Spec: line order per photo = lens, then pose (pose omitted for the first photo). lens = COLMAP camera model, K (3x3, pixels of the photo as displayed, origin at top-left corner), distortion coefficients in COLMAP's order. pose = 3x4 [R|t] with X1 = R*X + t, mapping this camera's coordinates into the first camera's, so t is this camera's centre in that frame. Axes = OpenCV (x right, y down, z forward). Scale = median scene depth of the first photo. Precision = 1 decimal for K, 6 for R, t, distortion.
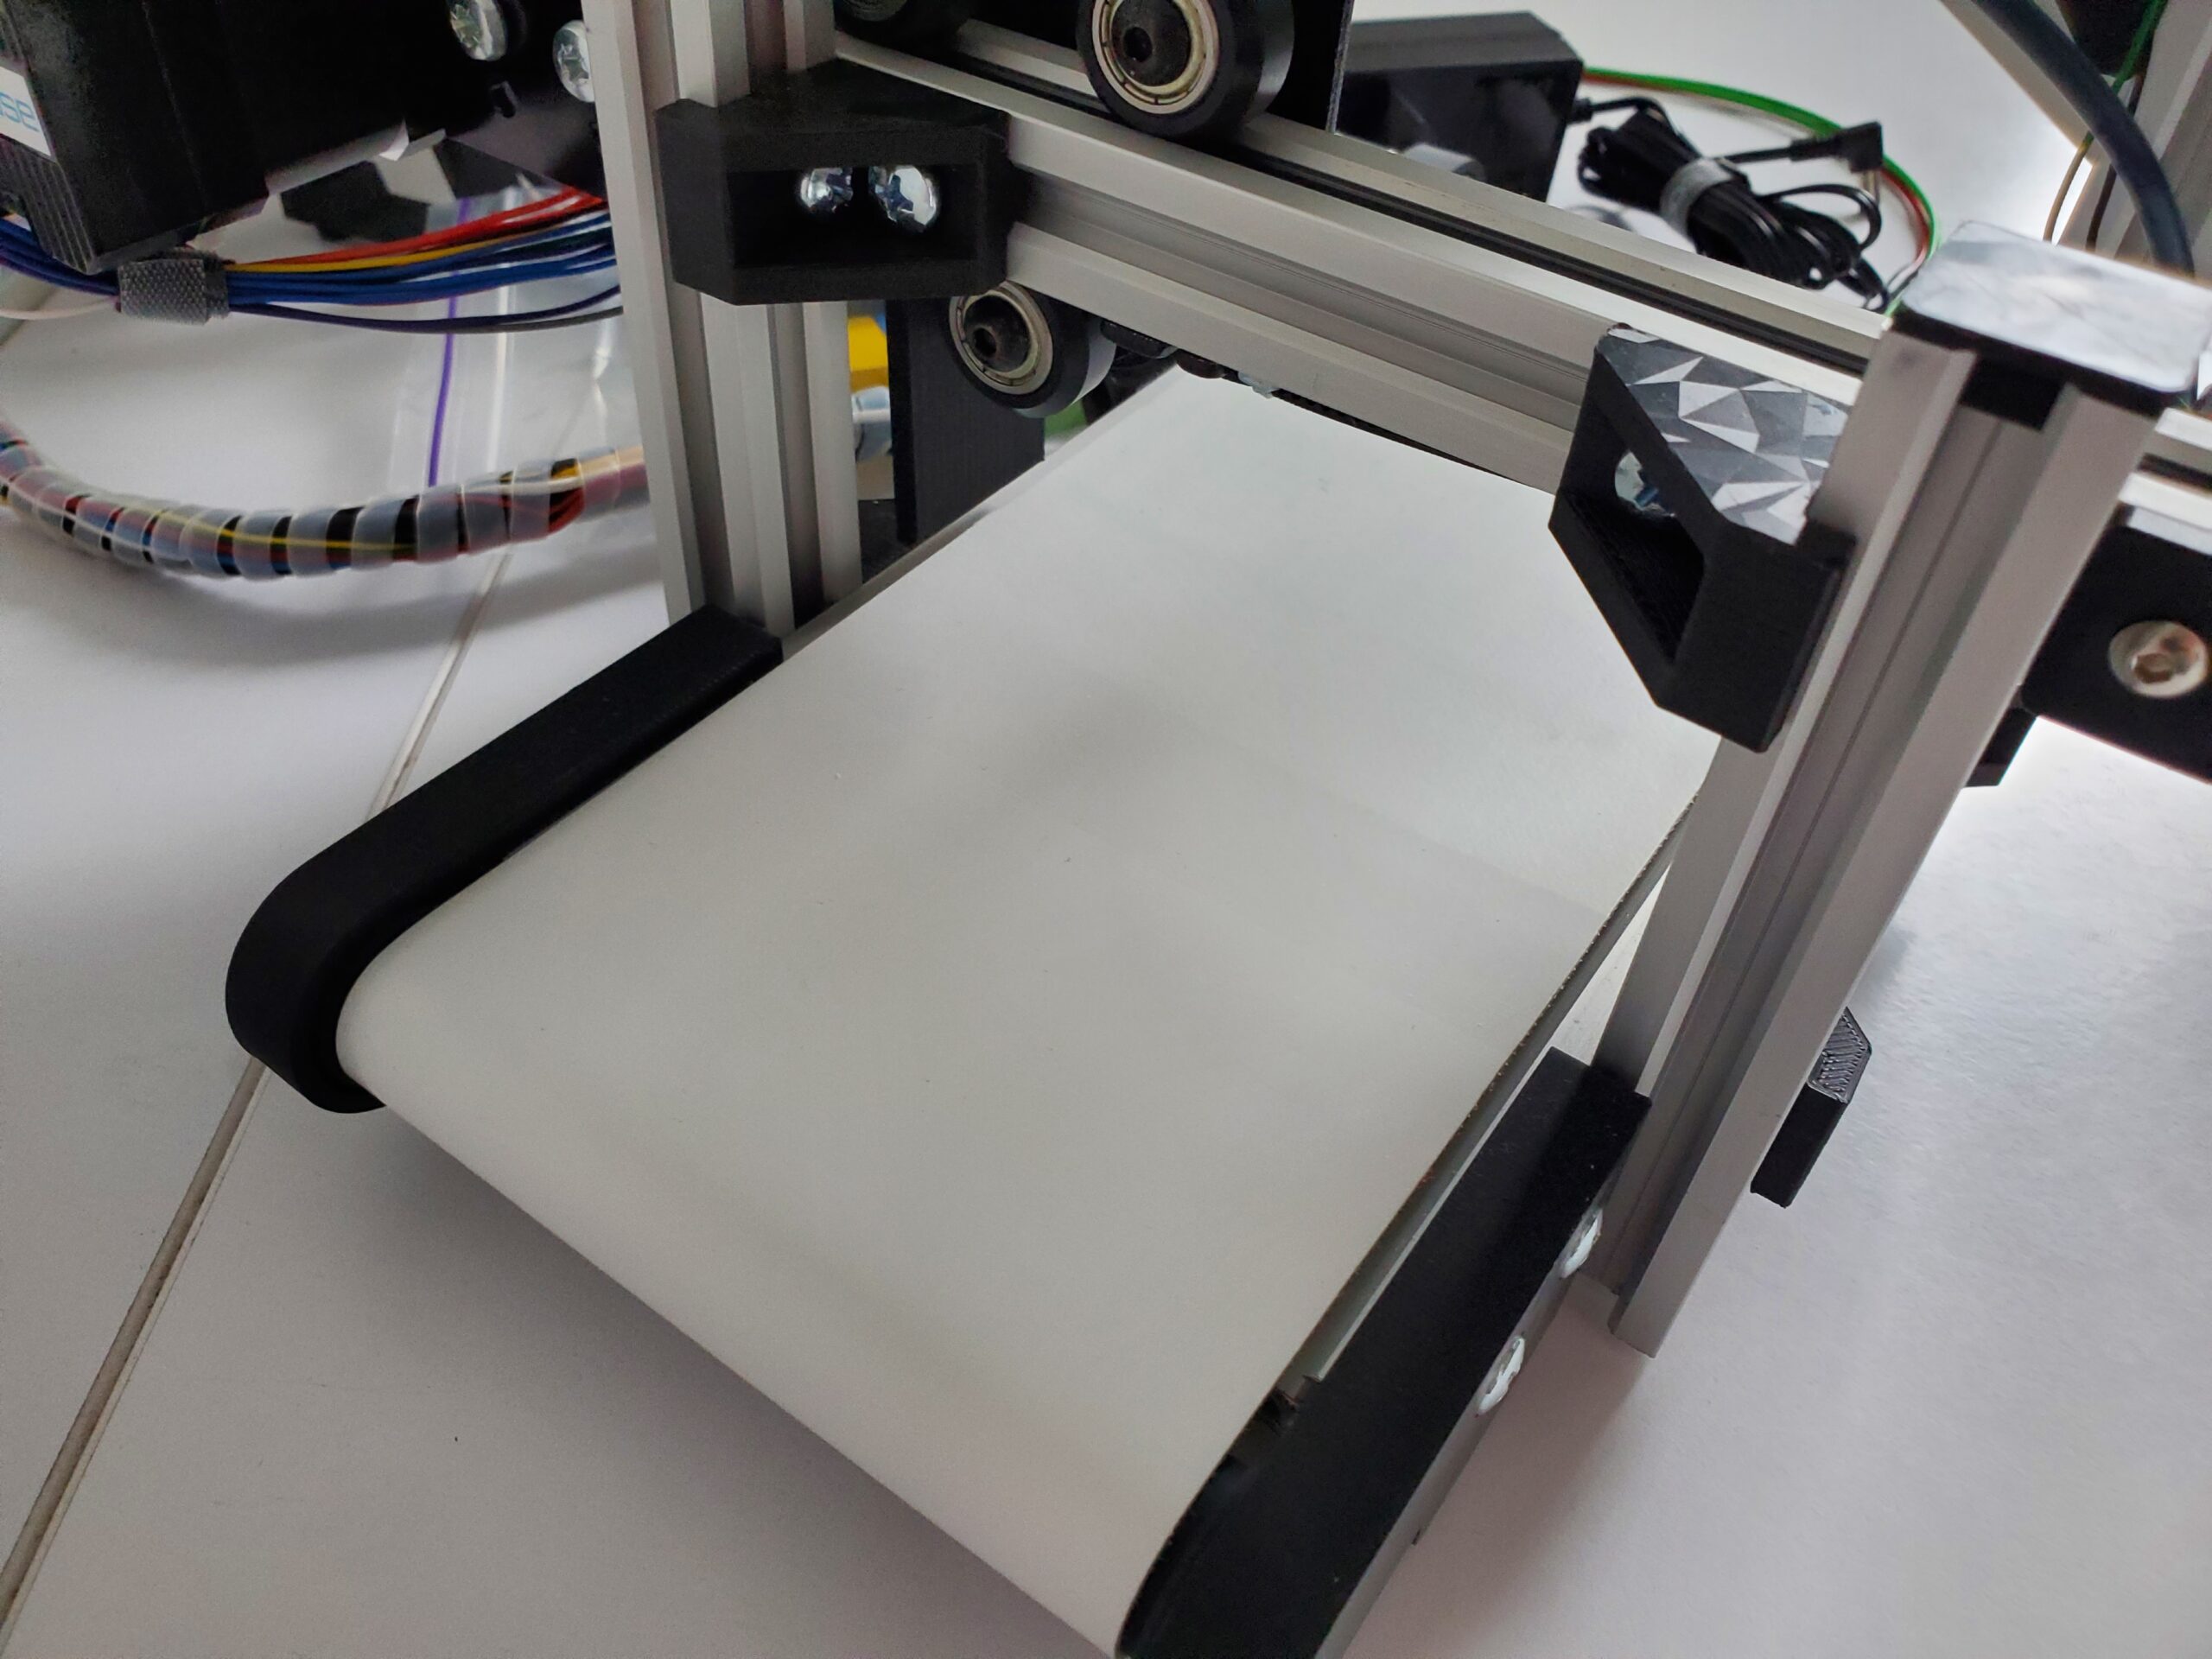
lens RADIAL K [[1784.6, 0, 1117.3], [0, 1784.6, 846.5], [0, 0, 1]] dist [0.006387, -0.009328]
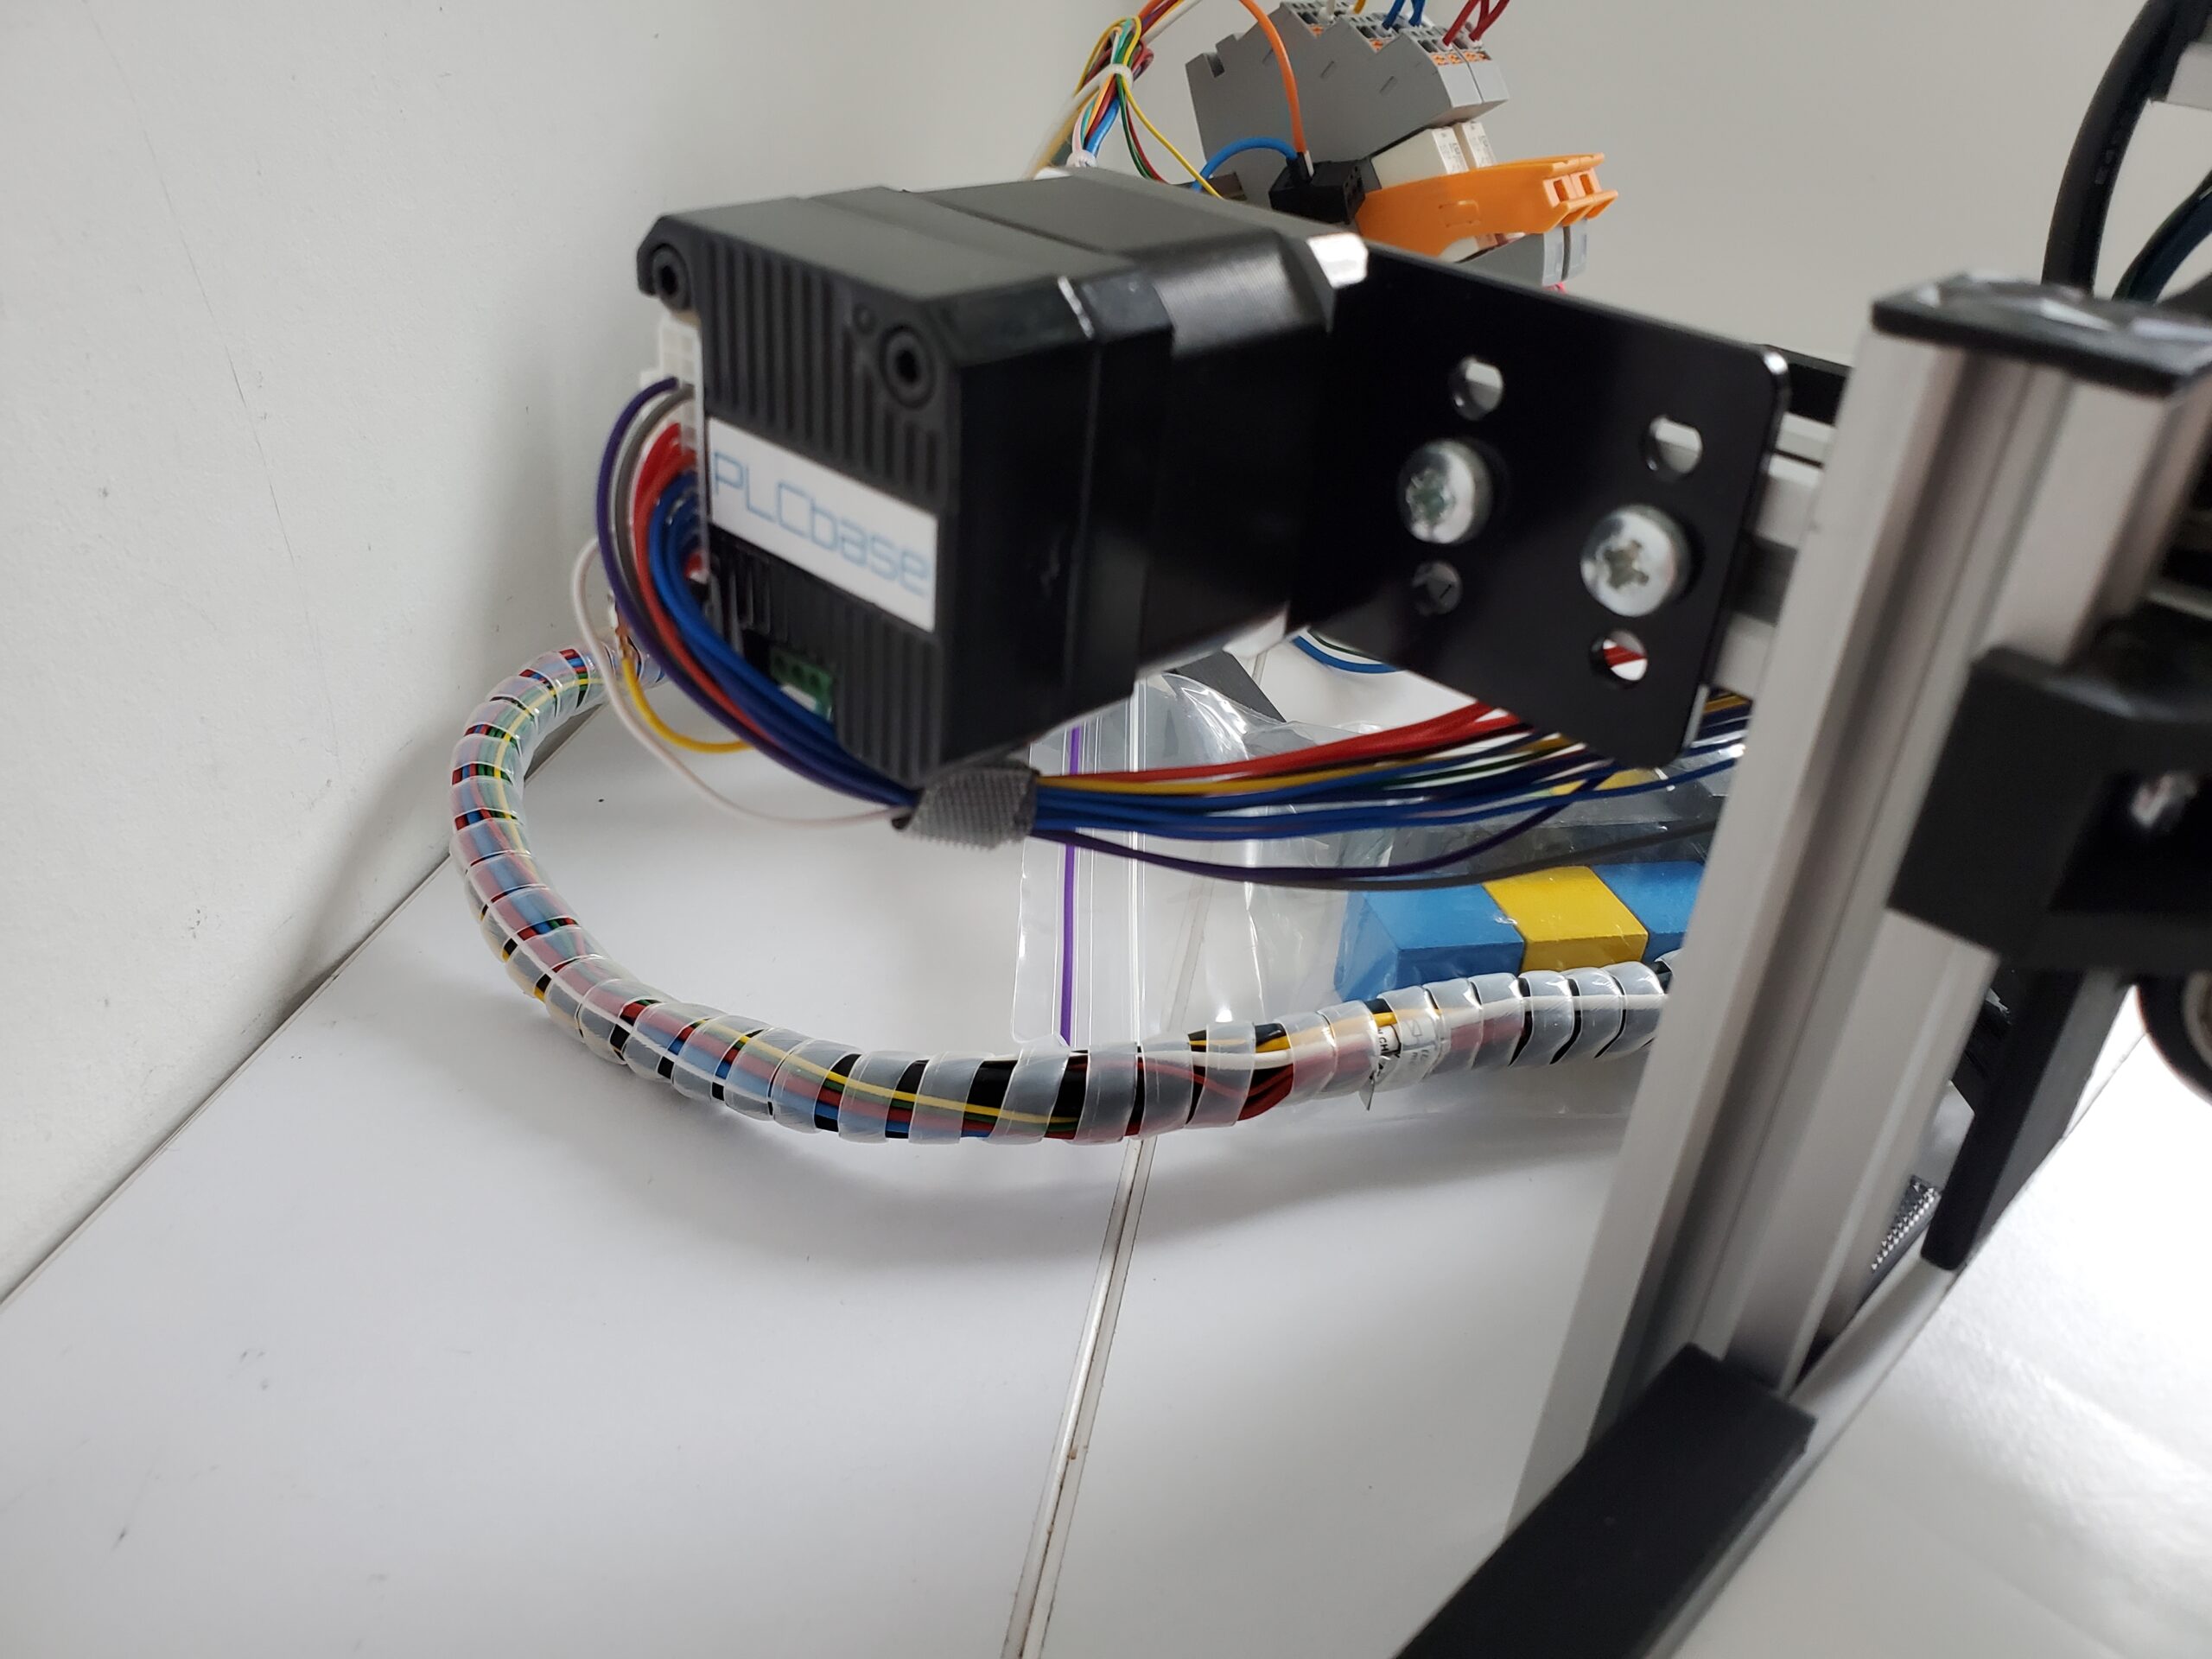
lens RADIAL K [[1718.3, 0, 1106.0], [0, 1718.3, 829.5], [0, 0, 1]] dist [0.063148, -0.002234]
pose [[0.991626, 0.103486, -0.077257, -0.335398], [-0.119428, 0.962477, -0.243671, -0.110951], [0.049141, 0.250857, 0.966776, 0.266393]]
